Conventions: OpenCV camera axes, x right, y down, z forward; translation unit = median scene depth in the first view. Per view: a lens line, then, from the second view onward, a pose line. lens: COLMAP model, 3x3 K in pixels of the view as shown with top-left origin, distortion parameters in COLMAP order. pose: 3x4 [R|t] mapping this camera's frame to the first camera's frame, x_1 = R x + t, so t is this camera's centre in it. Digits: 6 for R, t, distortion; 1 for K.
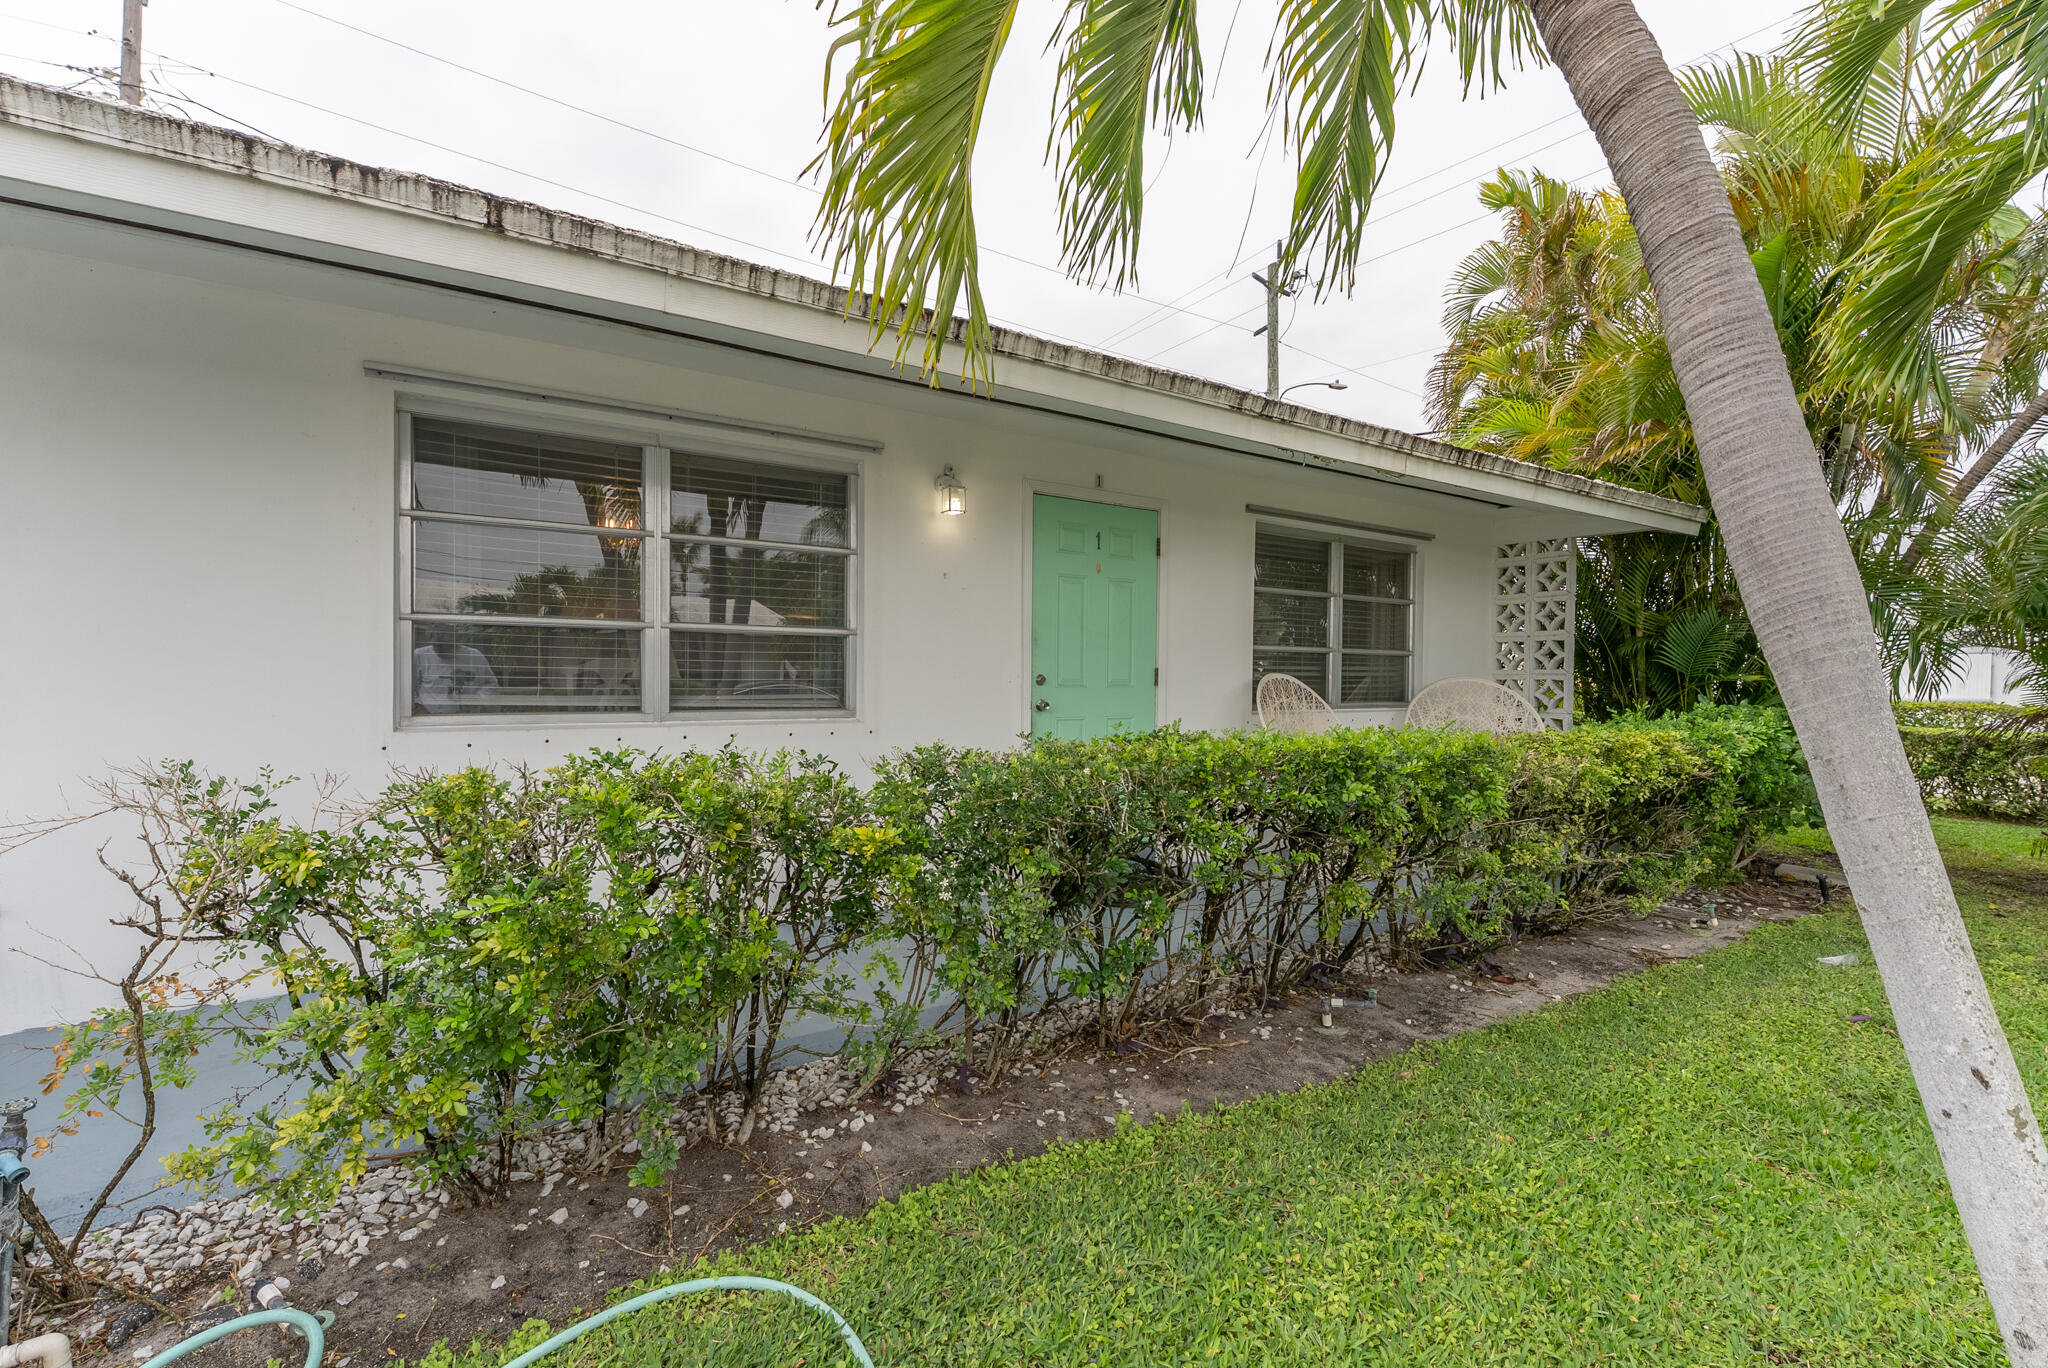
lens RADIAL K [[854.0, 0, 1024.0], [0, 854.0, 684.0], [0, 0, 1]] dist [-0.000700, -0.000153]
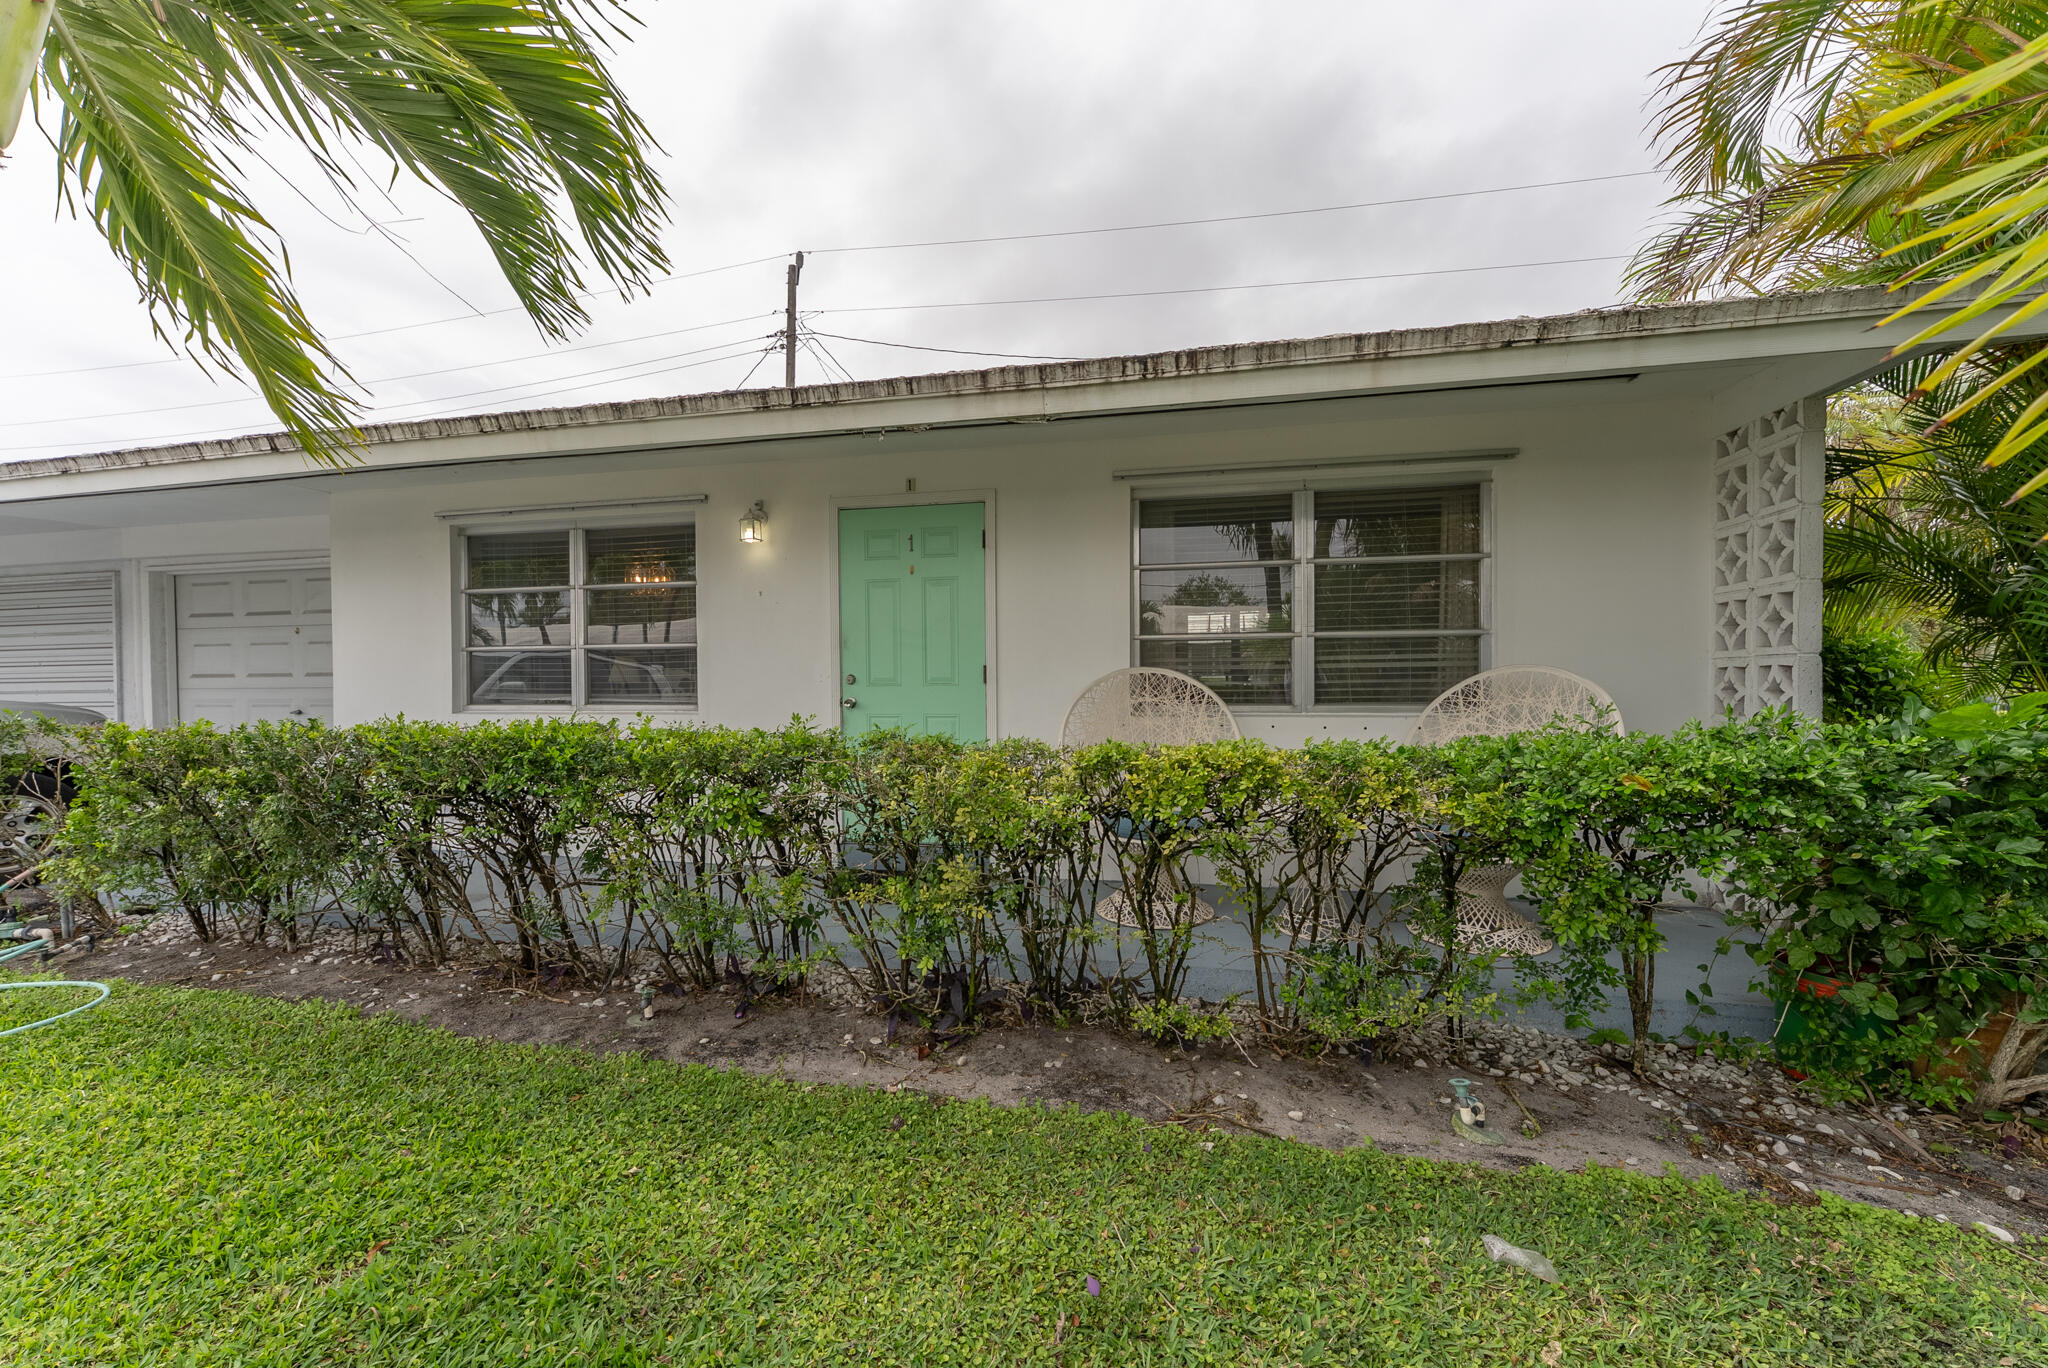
lens RADIAL K [[805.9, 0, 1024.0], [0, 805.9, 684.0], [0, 0, 1]] dist [-0.000259, 0.000032]
pose [[0.716583, -0.012306, -0.697393, 0.978077], [0.005256, 0.999911, -0.012243, 0.016676], [0.697482, 0.005108, 0.716584, 0.456401]]
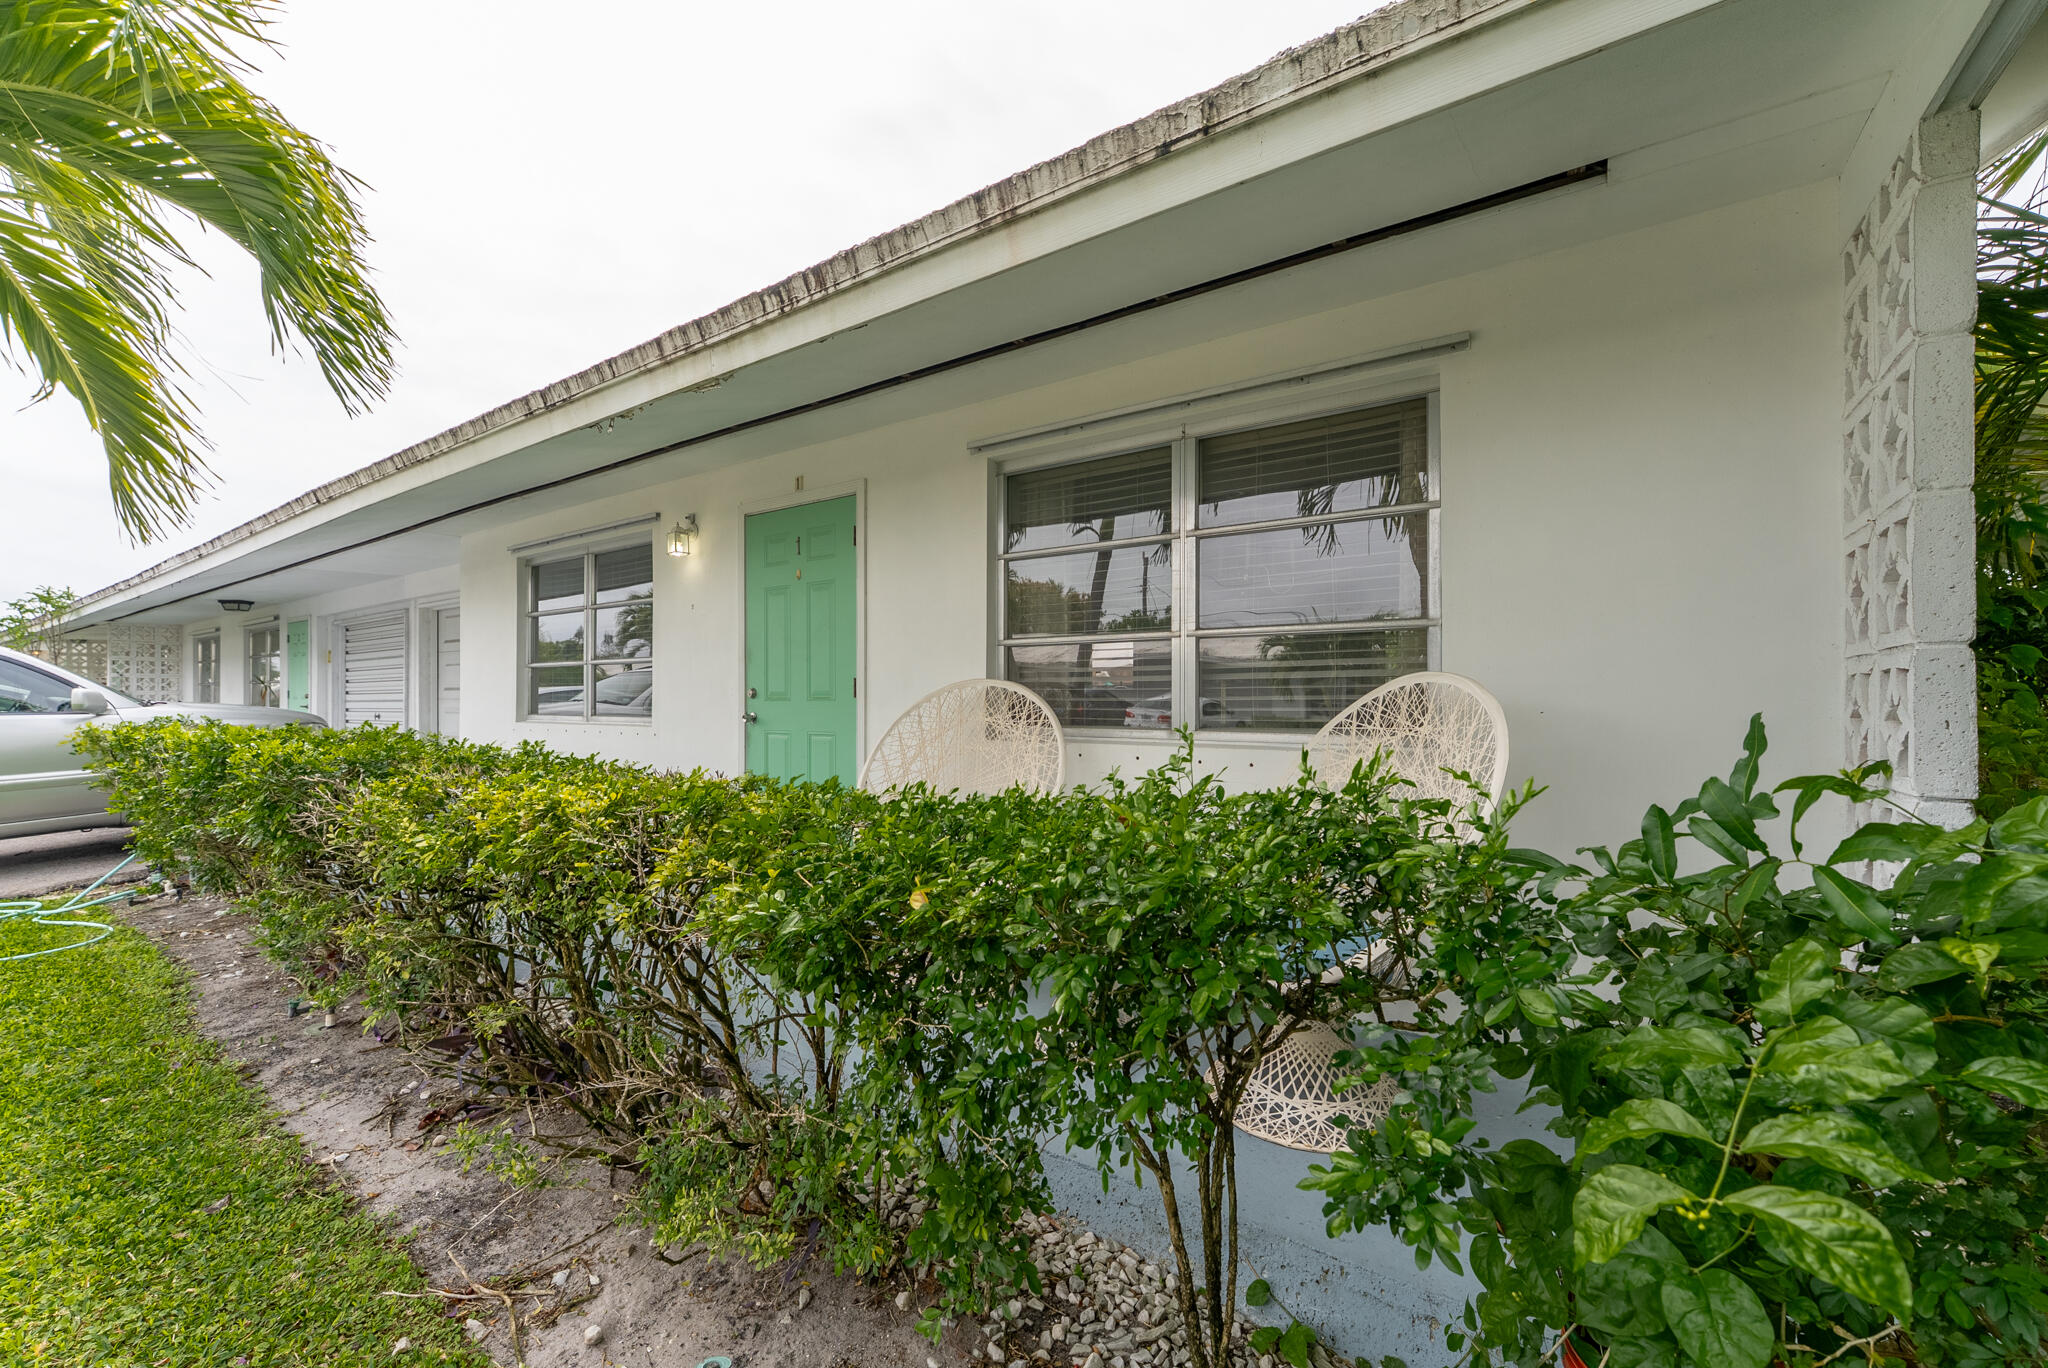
lens RADIAL K [[805.5, 0, 1030.1], [0, 805.5, 686.8], [0, 0, 1]] dist [-0.000005, -0.000007]
pose [[0.399911, -0.024018, -0.916239, 1.149890], [-0.008167, 0.999524, -0.029766, 0.016107], [0.916518, 0.019386, 0.399524, 1.002839]]
